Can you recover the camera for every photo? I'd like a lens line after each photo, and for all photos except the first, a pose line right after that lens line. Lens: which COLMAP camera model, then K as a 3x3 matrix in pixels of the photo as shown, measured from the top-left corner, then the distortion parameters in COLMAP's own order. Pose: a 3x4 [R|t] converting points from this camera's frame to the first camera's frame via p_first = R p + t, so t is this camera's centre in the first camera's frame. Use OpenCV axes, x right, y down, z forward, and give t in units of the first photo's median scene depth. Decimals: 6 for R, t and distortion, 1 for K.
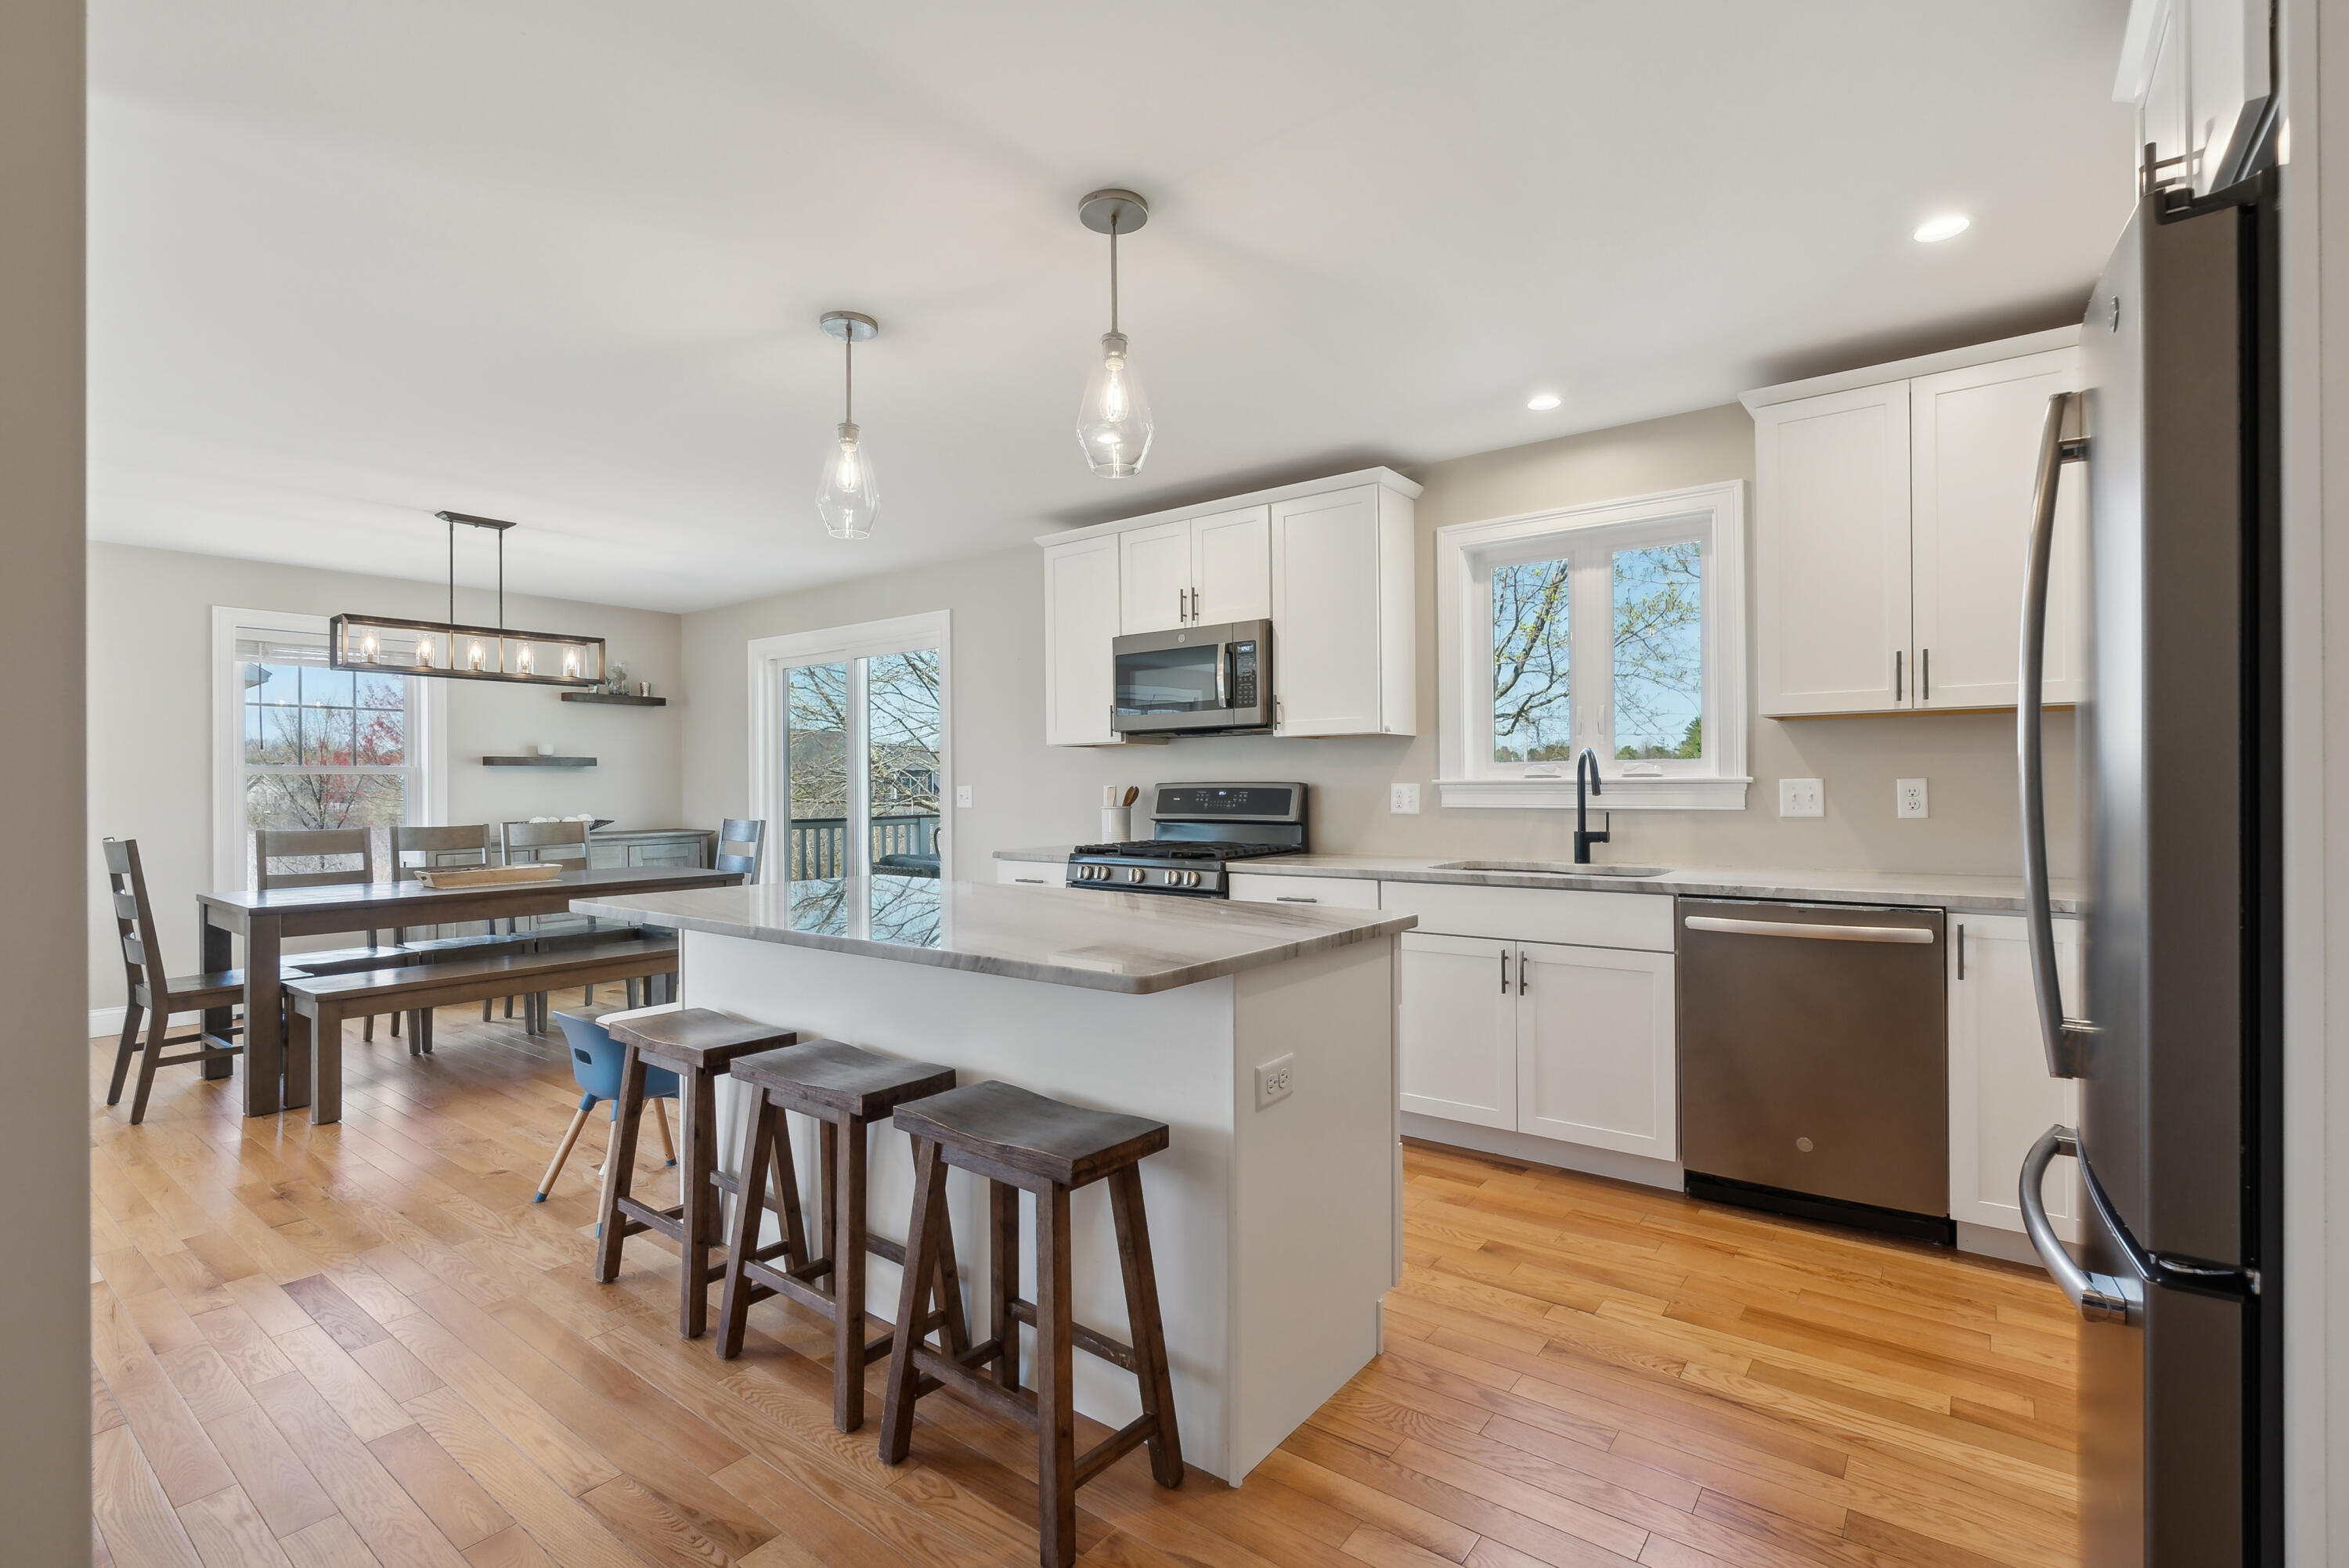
lens RADIAL K [[1062.4, 0, 1176.8], [0, 1062.4, 781.9], [0, 0, 1]] dist [-0.010224, 0.001719]
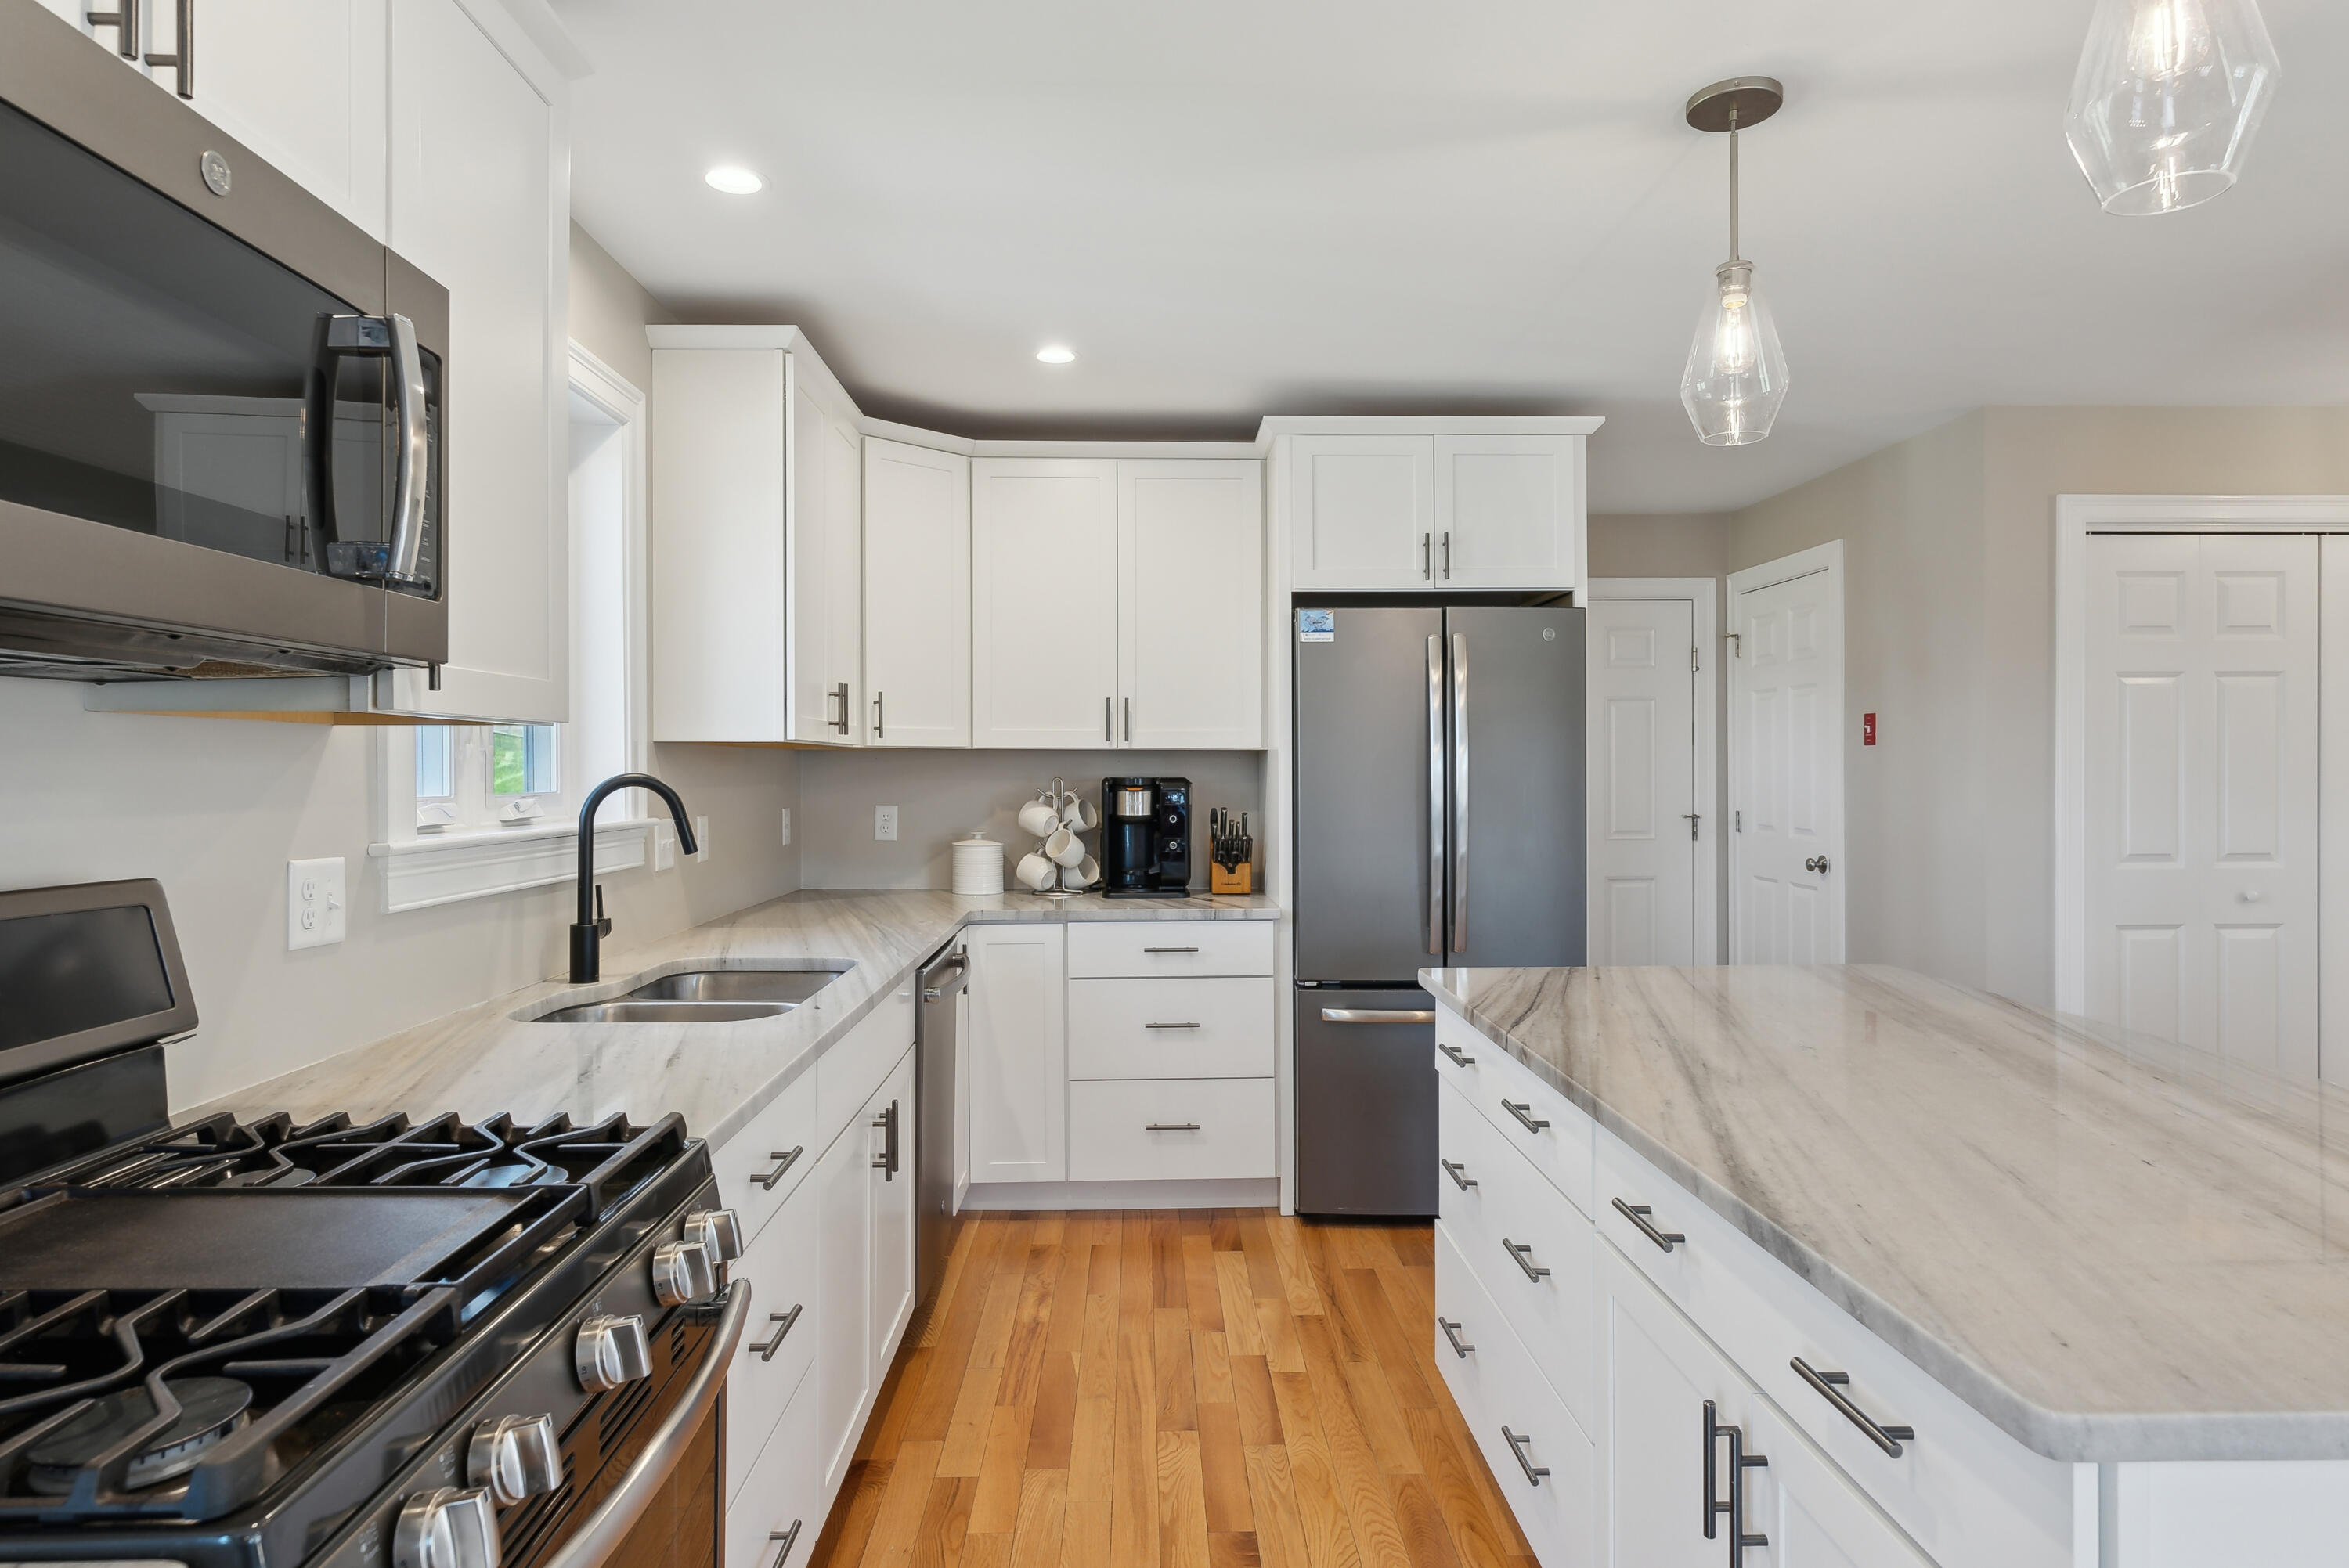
lens RADIAL K [[1333.4, 0, 1163.9], [0, 1333.4, 767.5], [0, 0, 1]] dist [0.003079, 0.000517]
pose [[-0.619442, 0.010550, 0.784971, -0.290614], [0.002967, 0.999934, -0.011098, -0.021443], [-0.785036, -0.004546, -0.619433, 0.994121]]
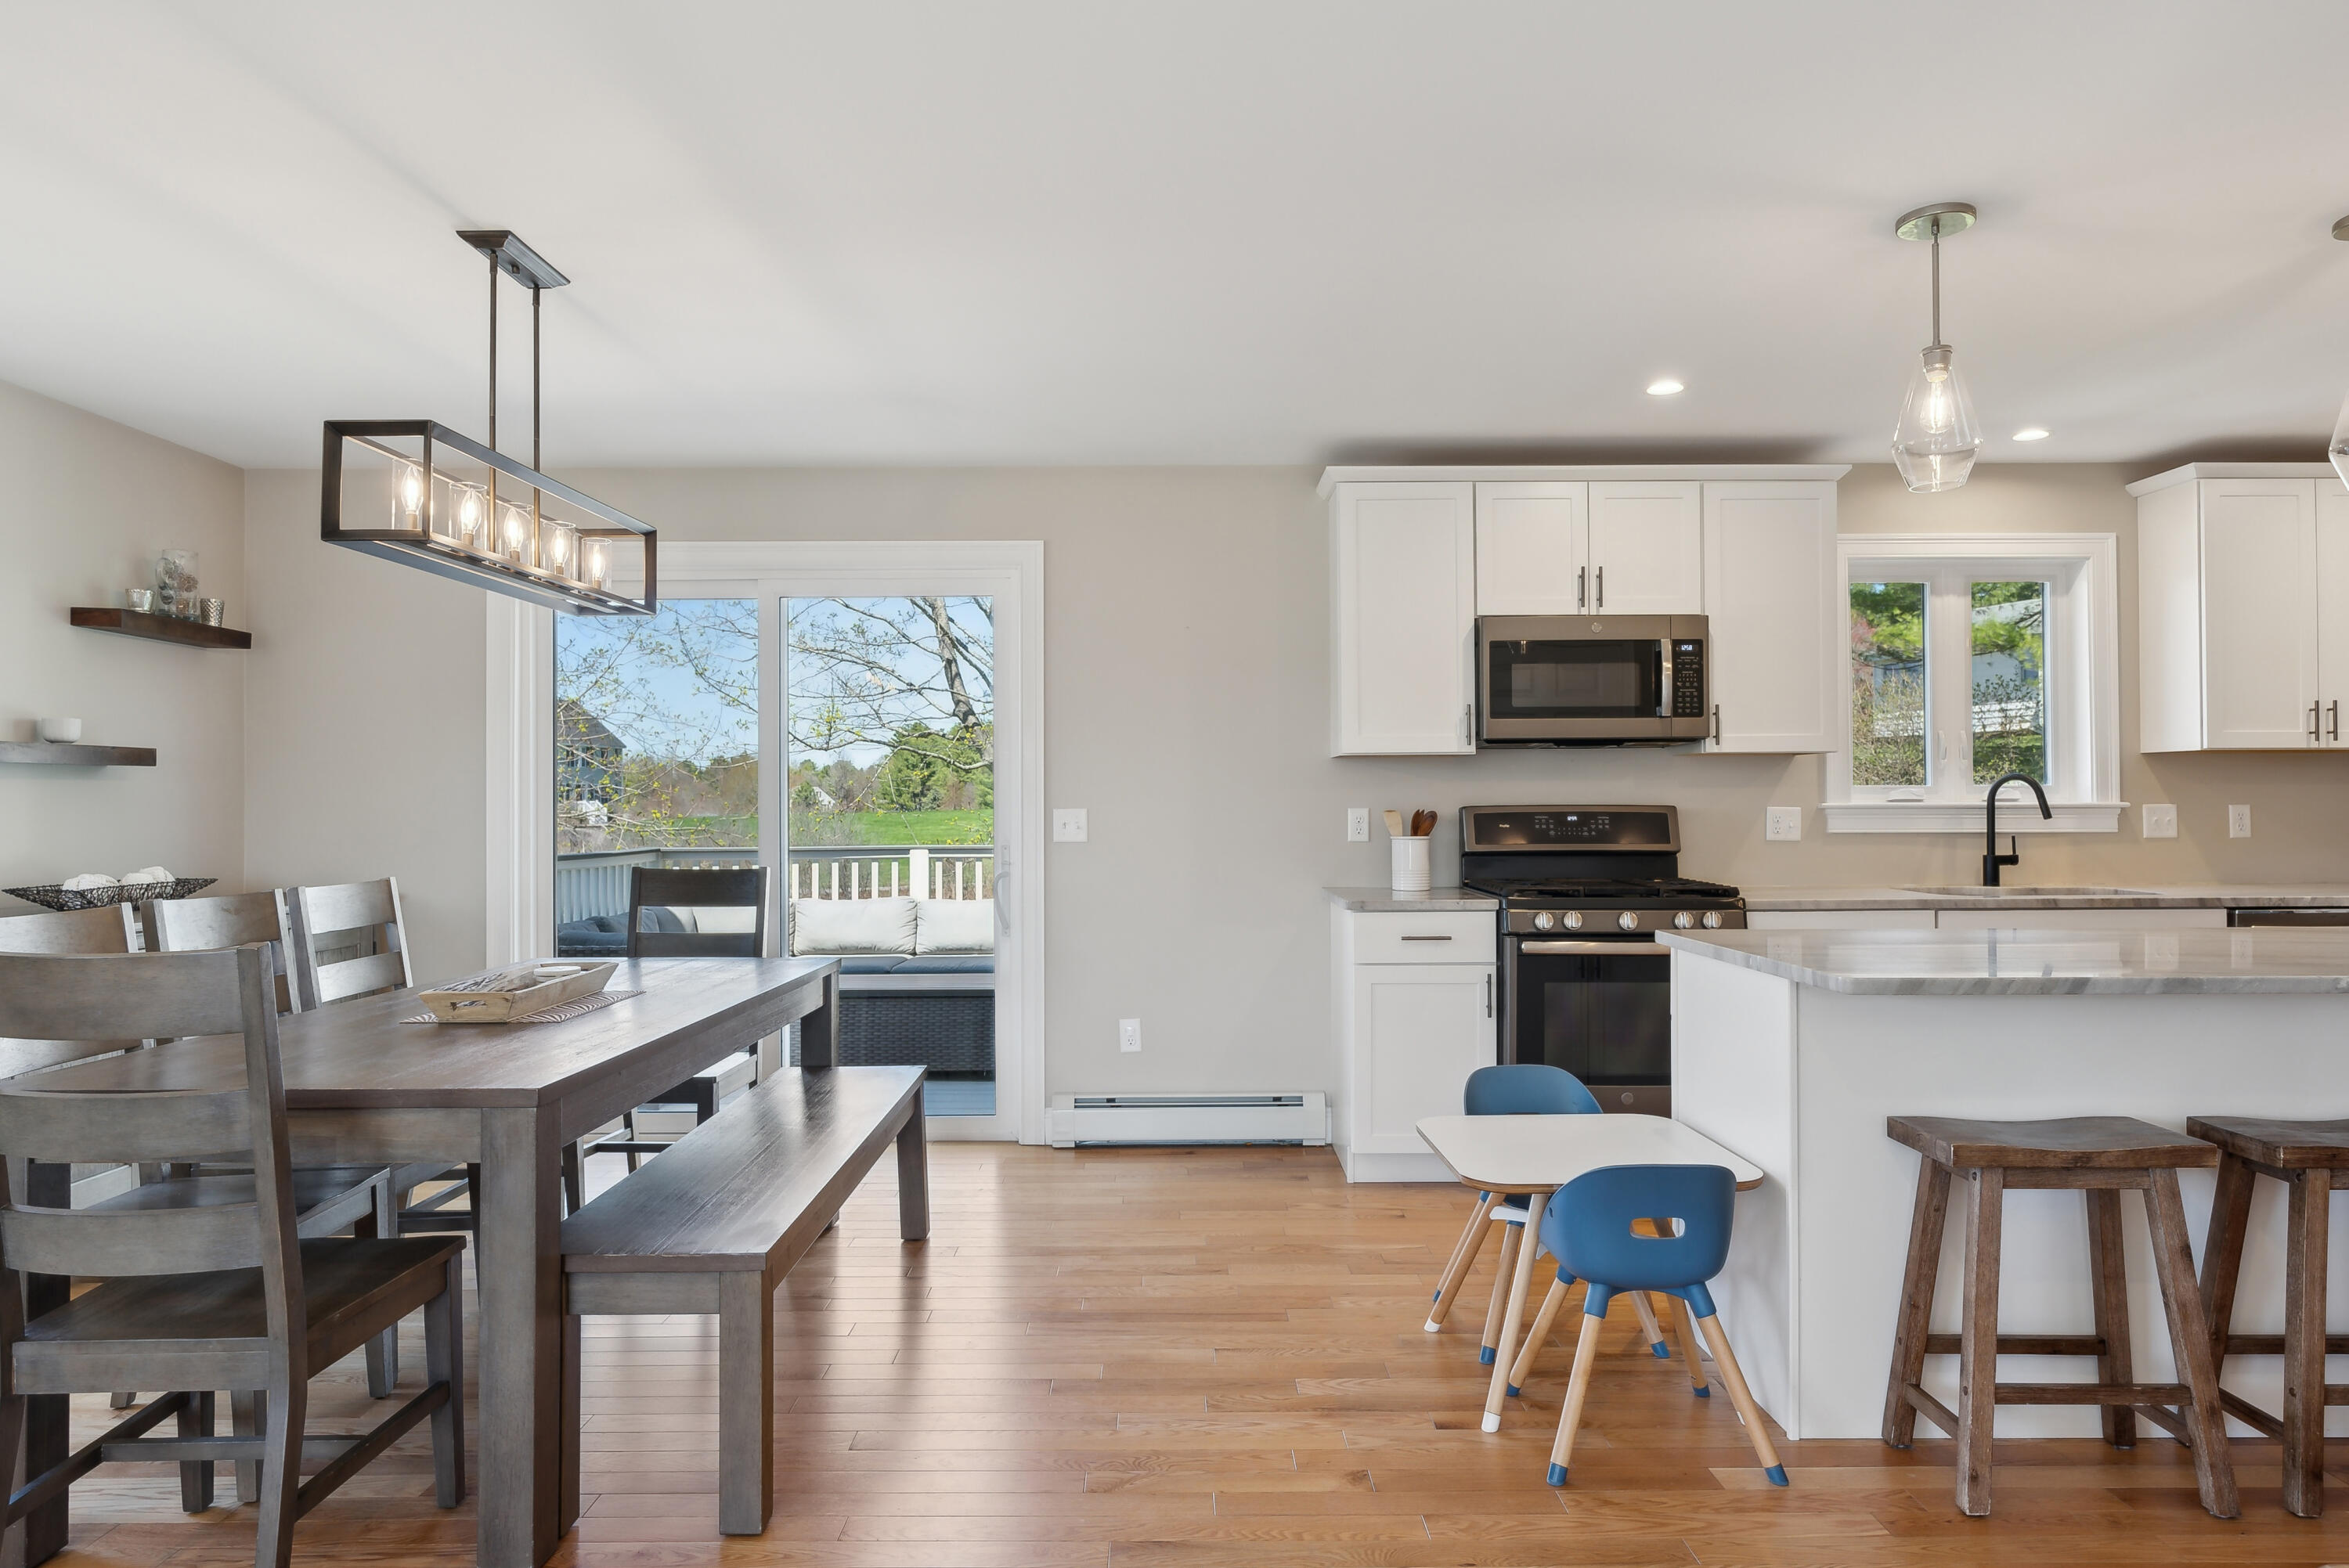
lens RADIAL K [[1418.0, 0, 1173.8], [0, 1418.0, 791.5], [0, 0, 1]] dist [-0.003417, 0.002632]
pose [[0.792620, 0.009164, 0.609647, -0.892262], [-0.003657, 0.999941, -0.010276, 0.002153], [-0.609705, 0.005916, 0.792606, 0.332415]]
